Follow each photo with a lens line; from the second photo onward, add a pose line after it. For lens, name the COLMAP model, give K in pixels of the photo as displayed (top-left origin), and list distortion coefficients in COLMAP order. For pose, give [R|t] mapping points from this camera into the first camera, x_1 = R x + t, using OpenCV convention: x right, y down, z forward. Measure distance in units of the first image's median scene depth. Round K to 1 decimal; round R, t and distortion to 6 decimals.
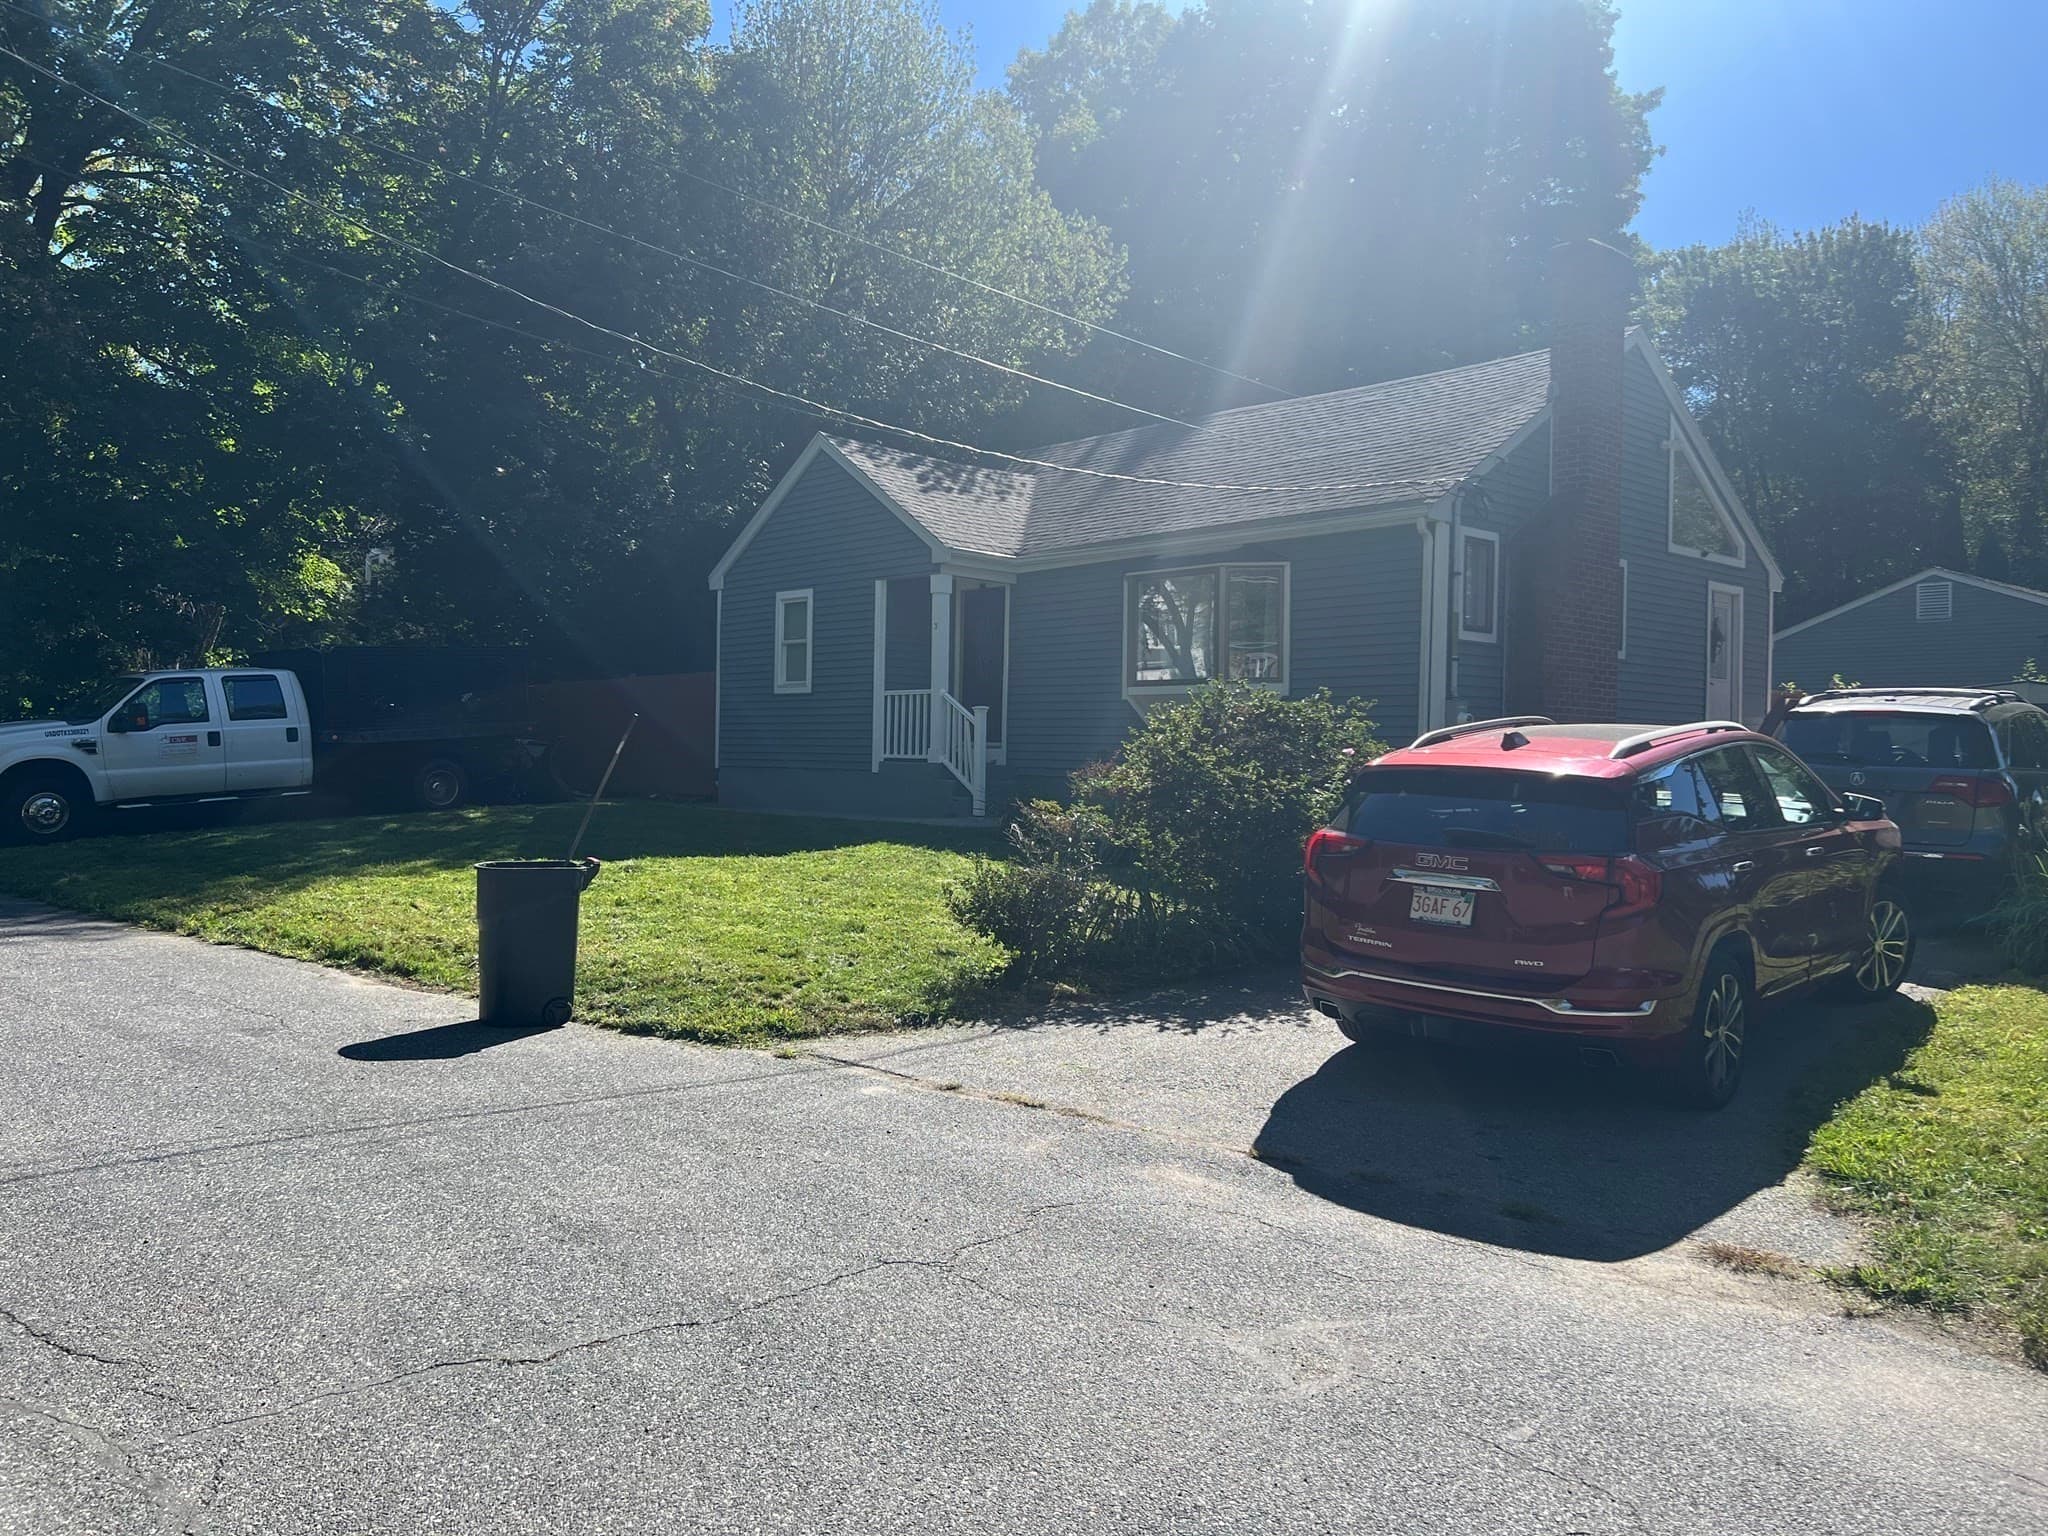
lens RADIAL K [[1536.9, 0, 1013.7], [0, 1536.9, 752.9], [0, 0, 1]] dist [0.064925, -0.072092]
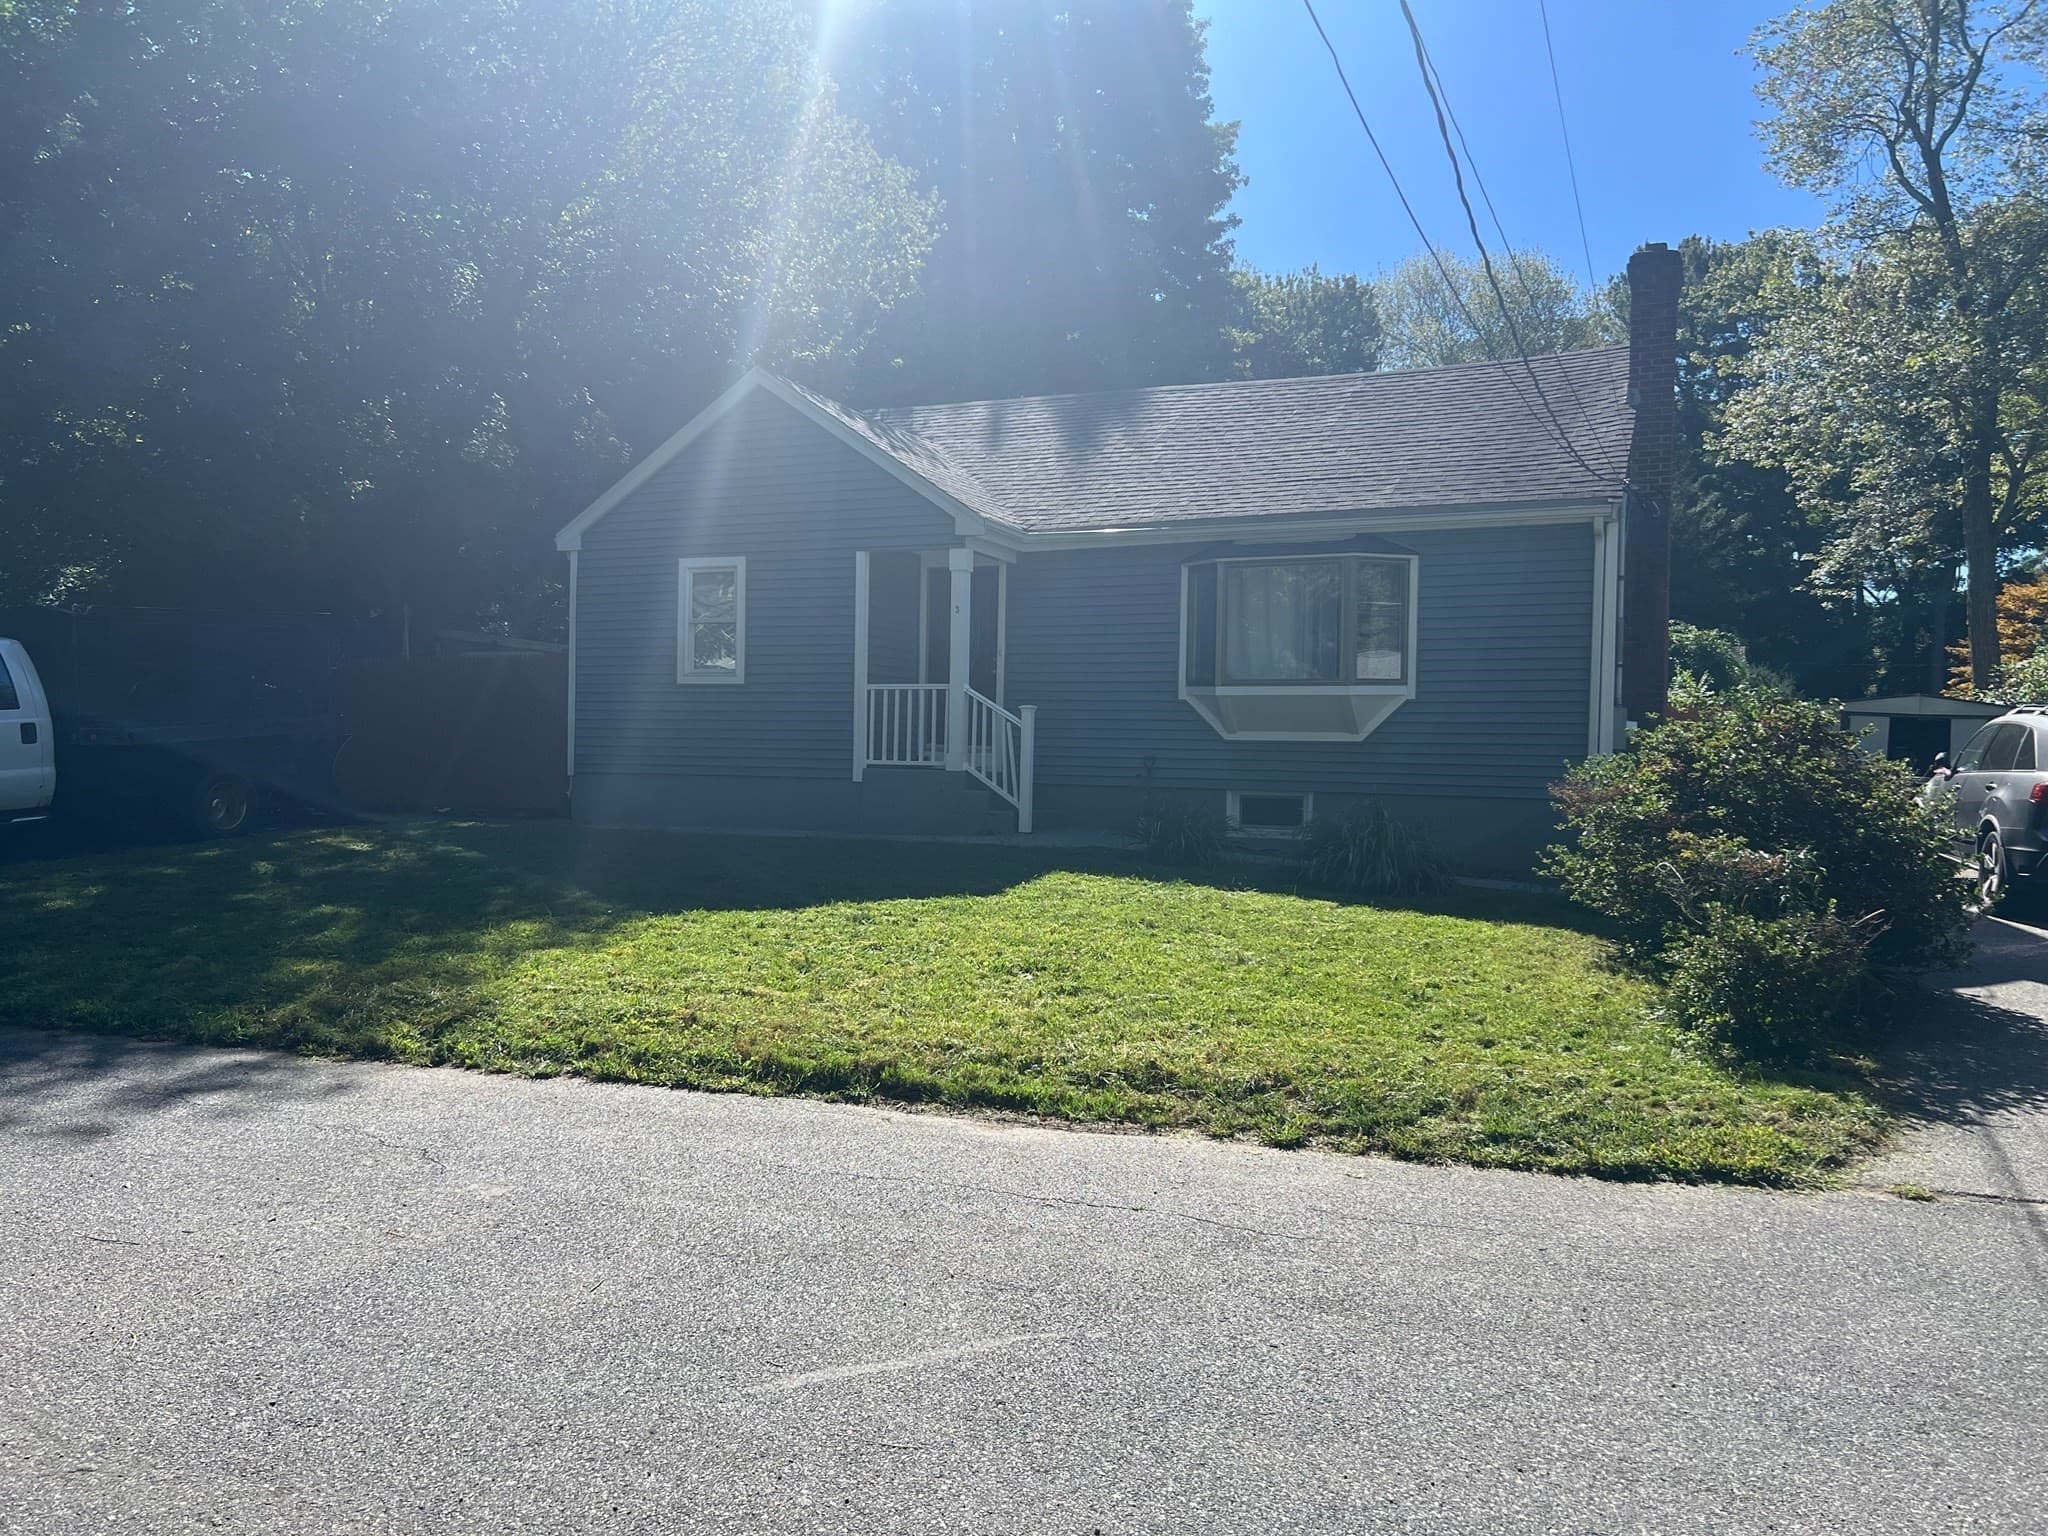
lens RADIAL K [[1536.9, 0, 1026.7], [0, 1536.9, 771.8], [0, 0, 1]] dist [0.064925, -0.072092]
pose [[0.913938, -0.006095, 0.405807, -0.386680], [-0.001983, 0.999808, 0.019483, -0.010304], [-0.405848, -0.018611, 0.913751, 0.222917]]
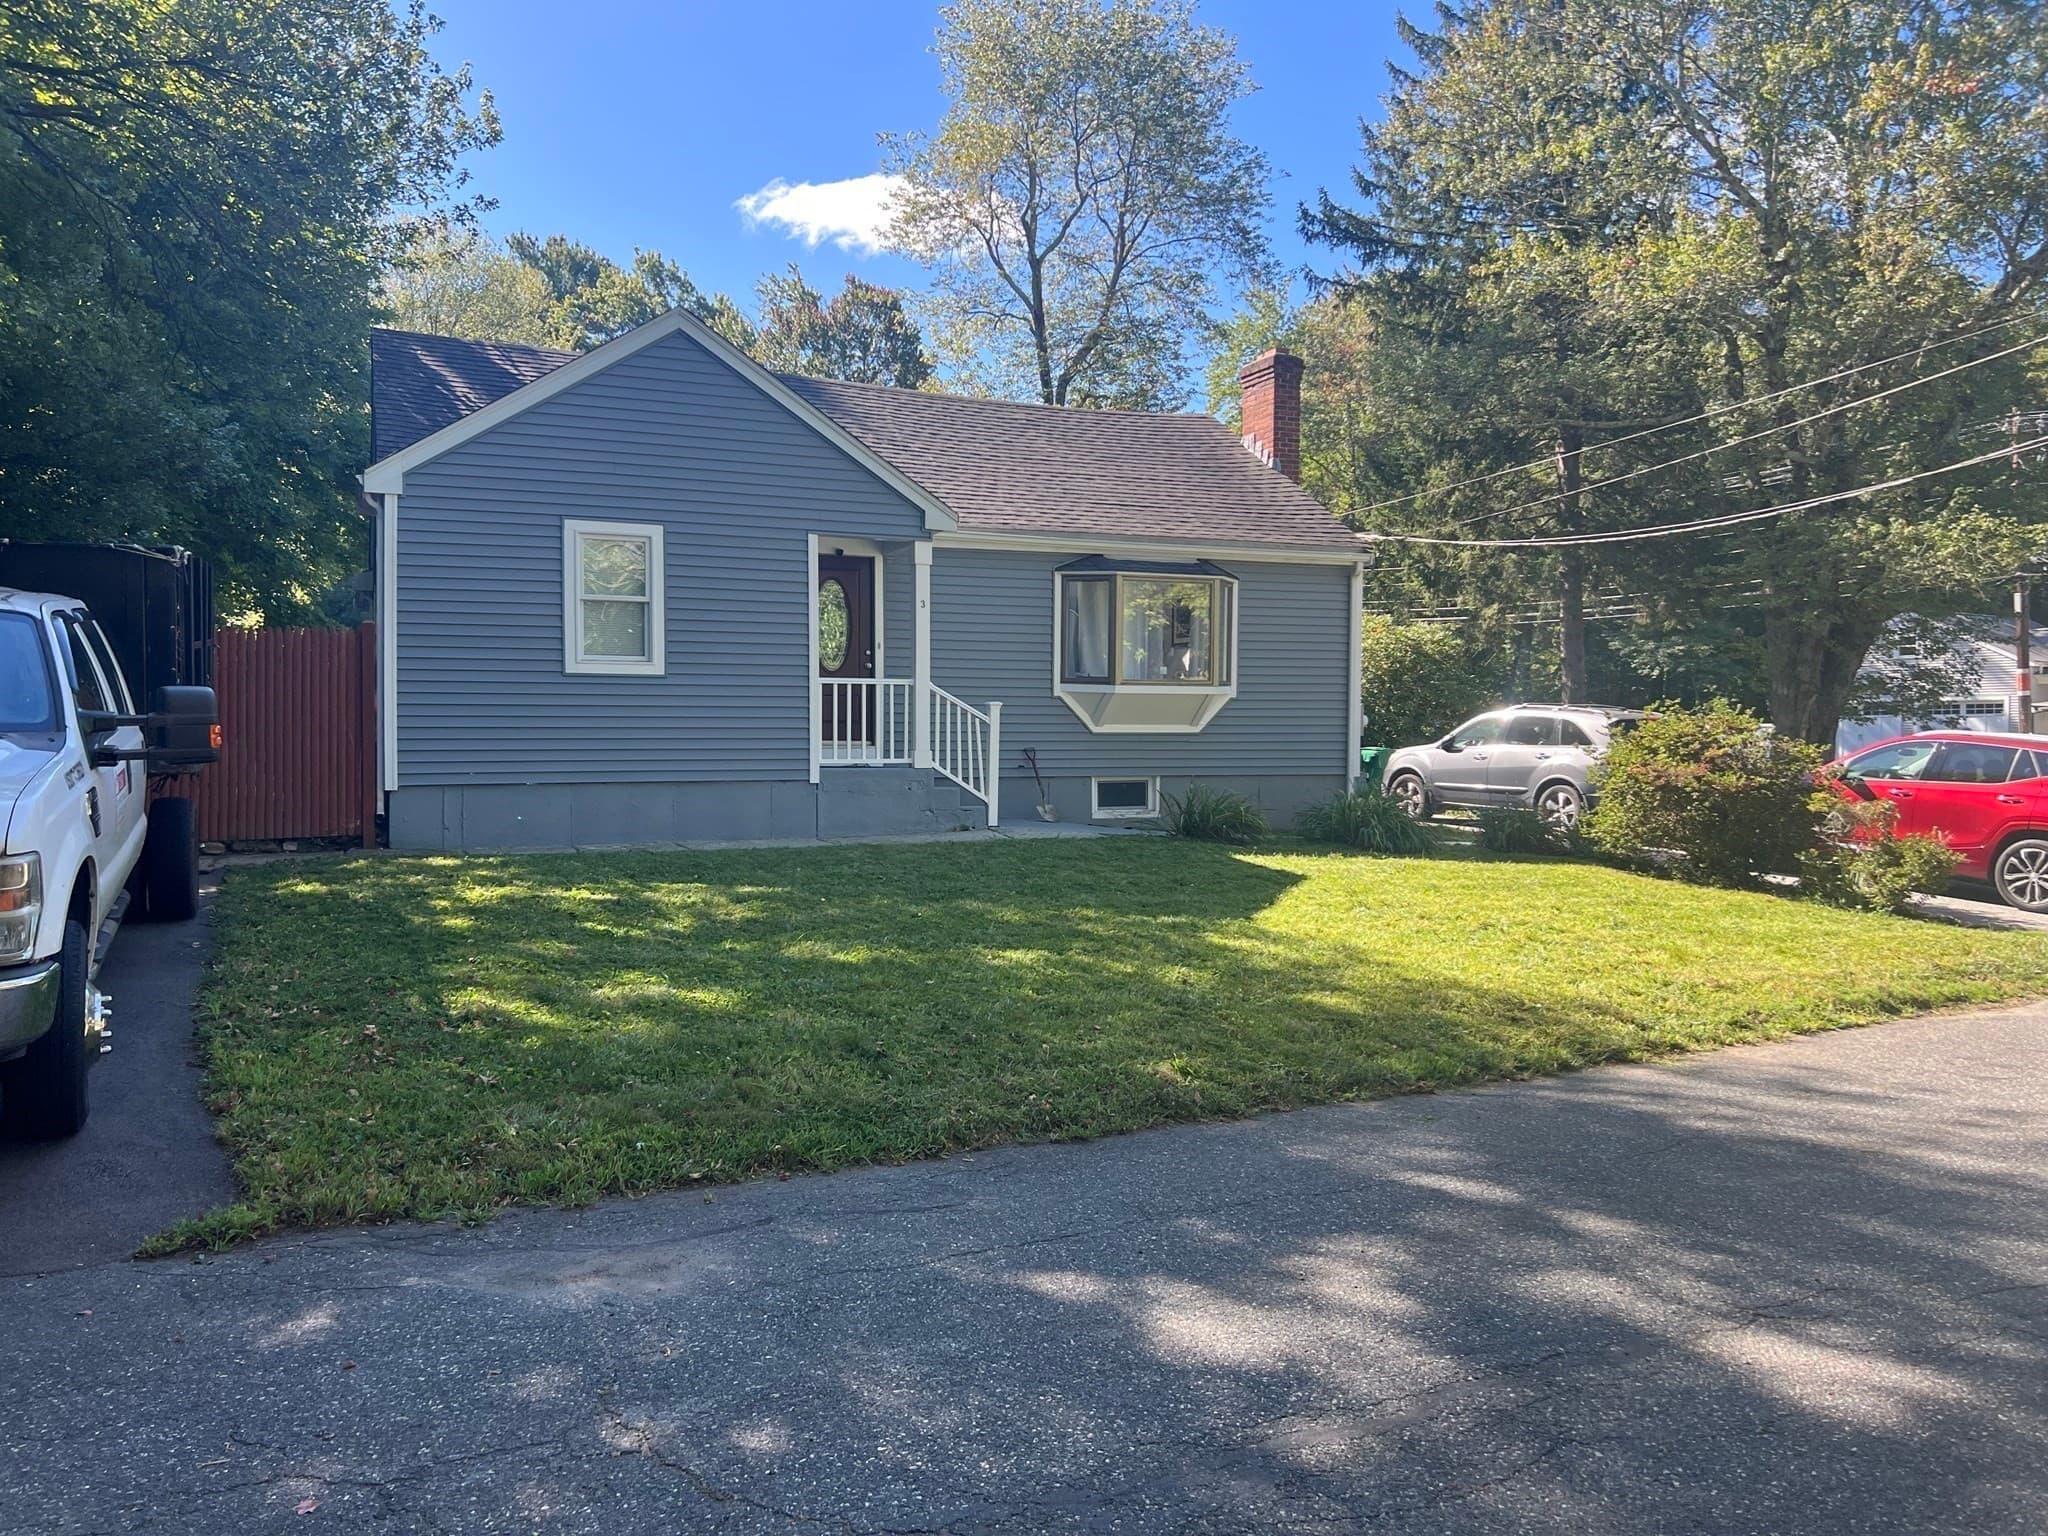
lens RADIAL K [[1536.9, 0, 1022.3], [0, 1536.9, 757.8], [0, 0, 1]] dist [0.064925, -0.072092]
pose [[0.322460, -0.030449, 0.946093, -0.887381], [0.003446, 0.999514, 0.030994, -0.026485], [-0.946577, -0.006734, 0.322408, 0.728388]]
